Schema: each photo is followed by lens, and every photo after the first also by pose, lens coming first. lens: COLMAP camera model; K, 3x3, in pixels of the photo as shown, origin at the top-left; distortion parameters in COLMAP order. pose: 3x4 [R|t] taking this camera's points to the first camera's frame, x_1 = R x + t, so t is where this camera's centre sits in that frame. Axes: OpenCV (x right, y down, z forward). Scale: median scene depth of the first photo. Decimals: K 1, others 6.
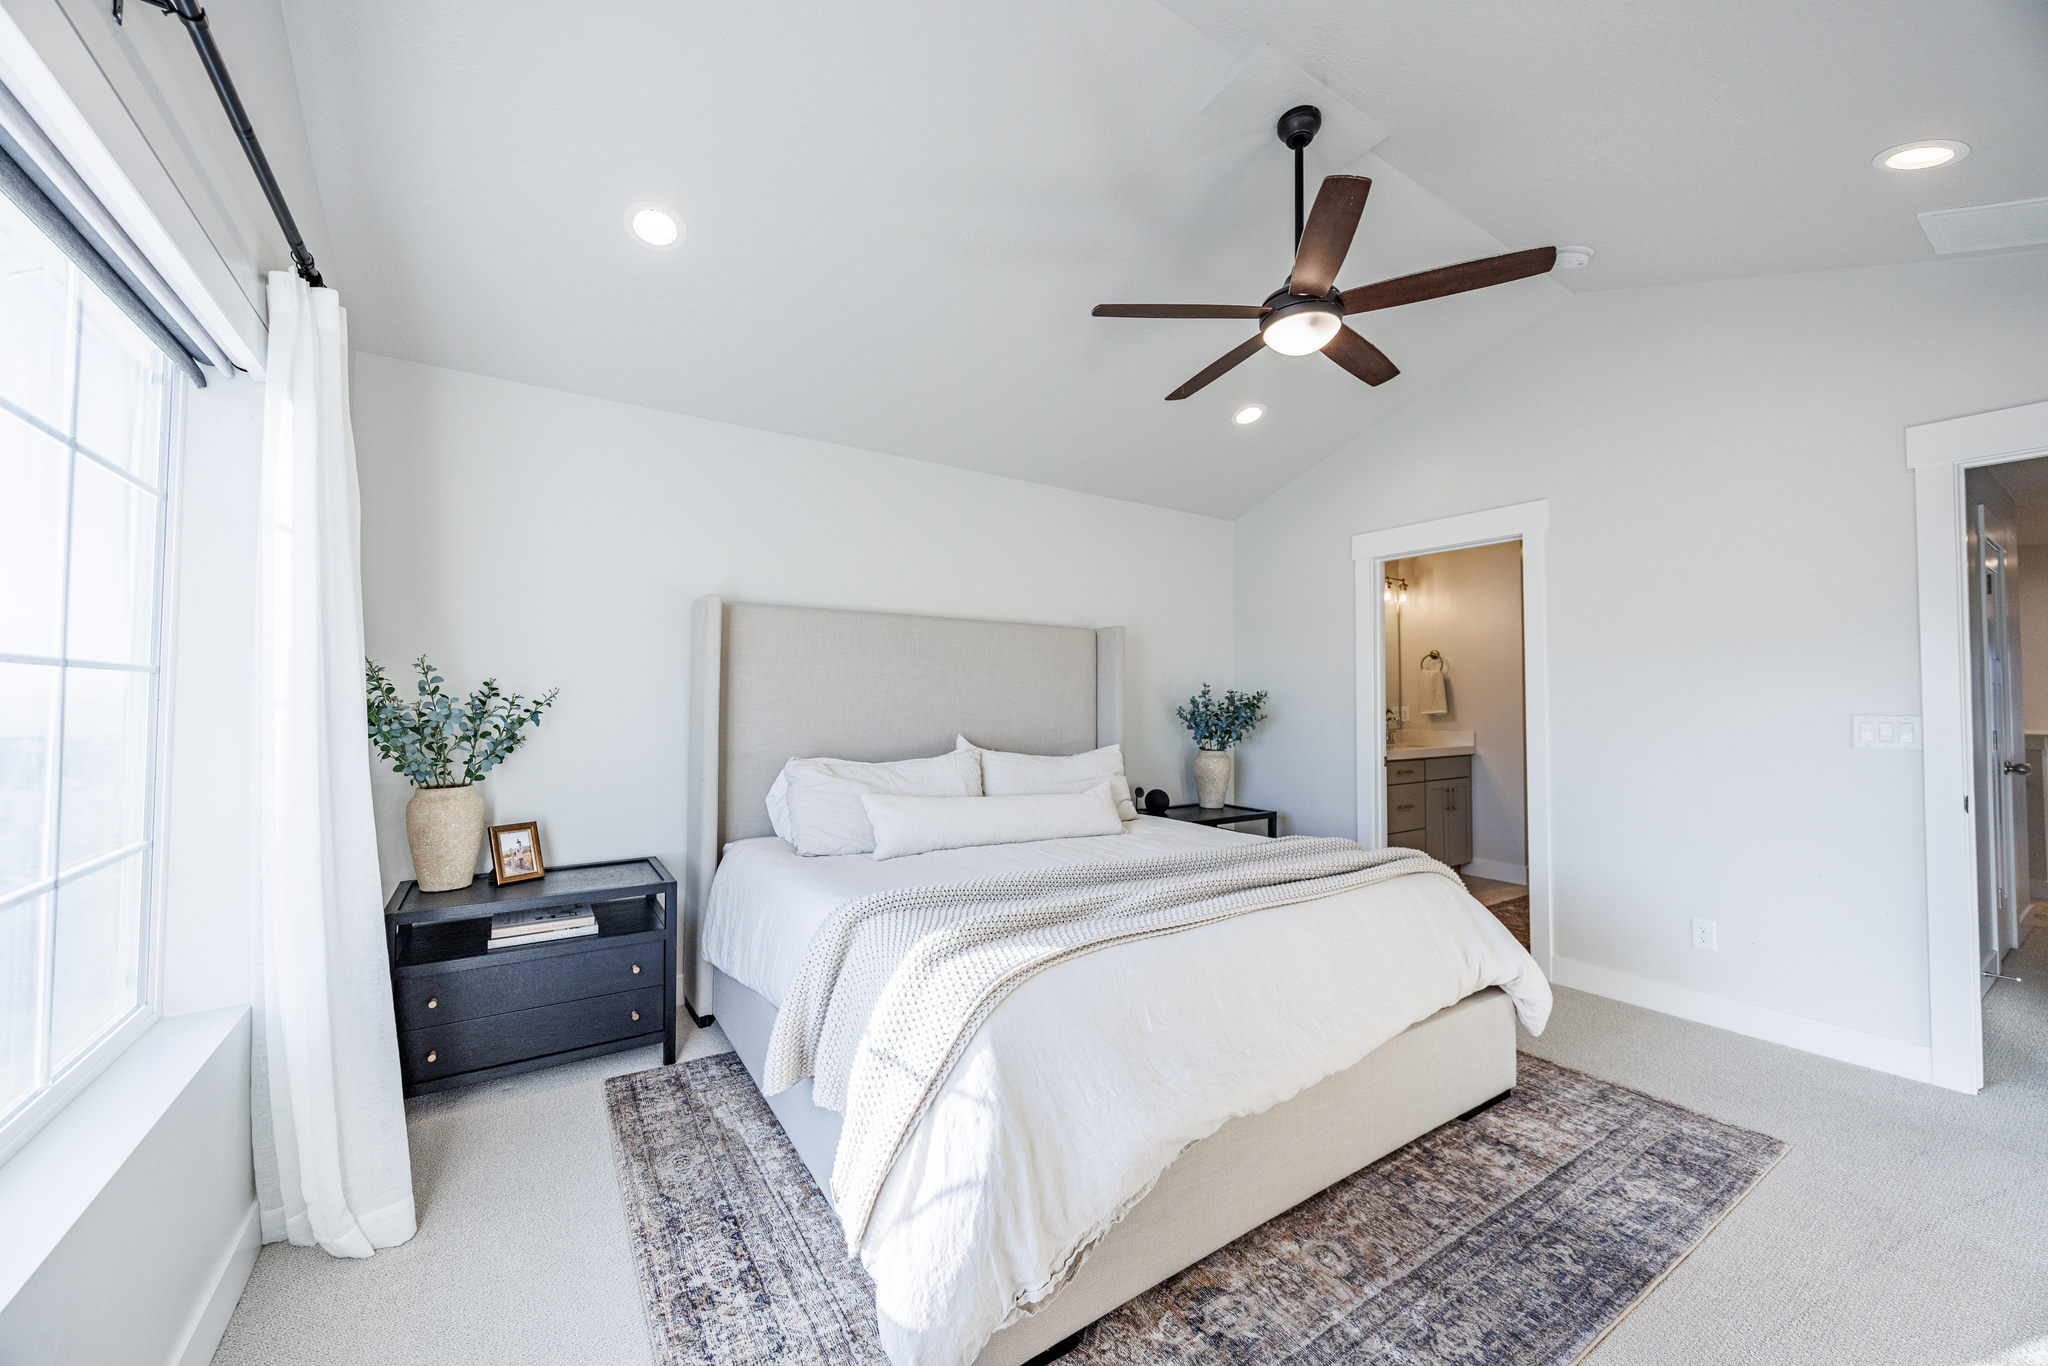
lens RADIAL K [[780.6, 0, 1018.5], [0, 780.6, 677.9], [0, 0, 1]] dist [-0.002212, -0.000431]
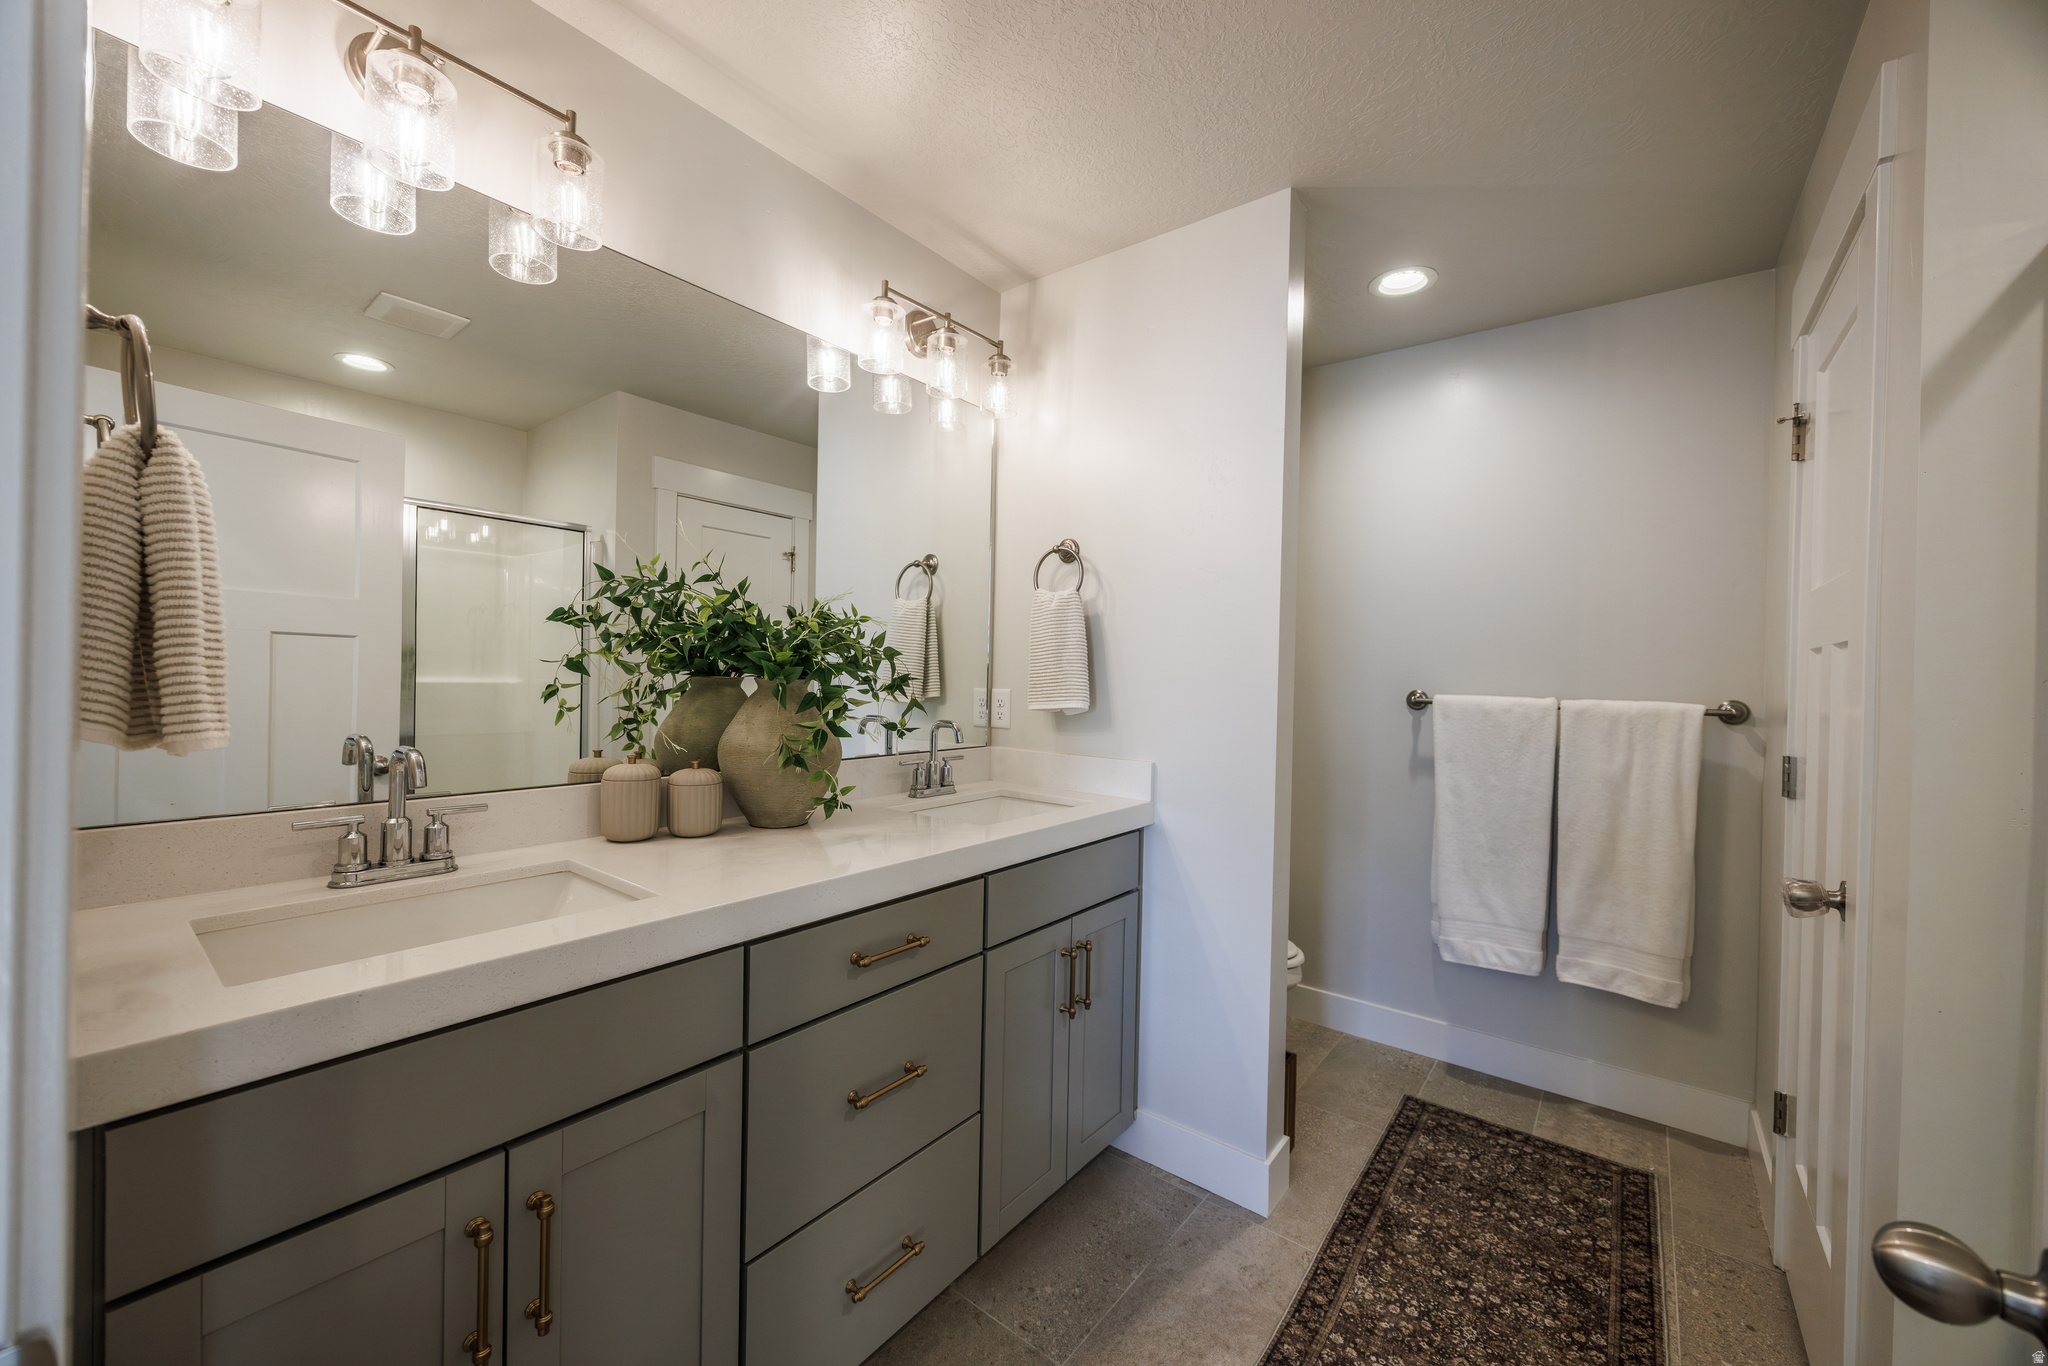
lens RADIAL K [[780.6, 0, 1018.5], [0, 780.6, 677.9], [0, 0, 1]] dist [-0.002212, -0.000431]
pose [[0.951476, 0.016458, 0.307283, 0.401739], [-0.027316, 0.999144, 0.031070, 0.019951], [-0.306509, -0.037957, 0.951111, 0.658255]]
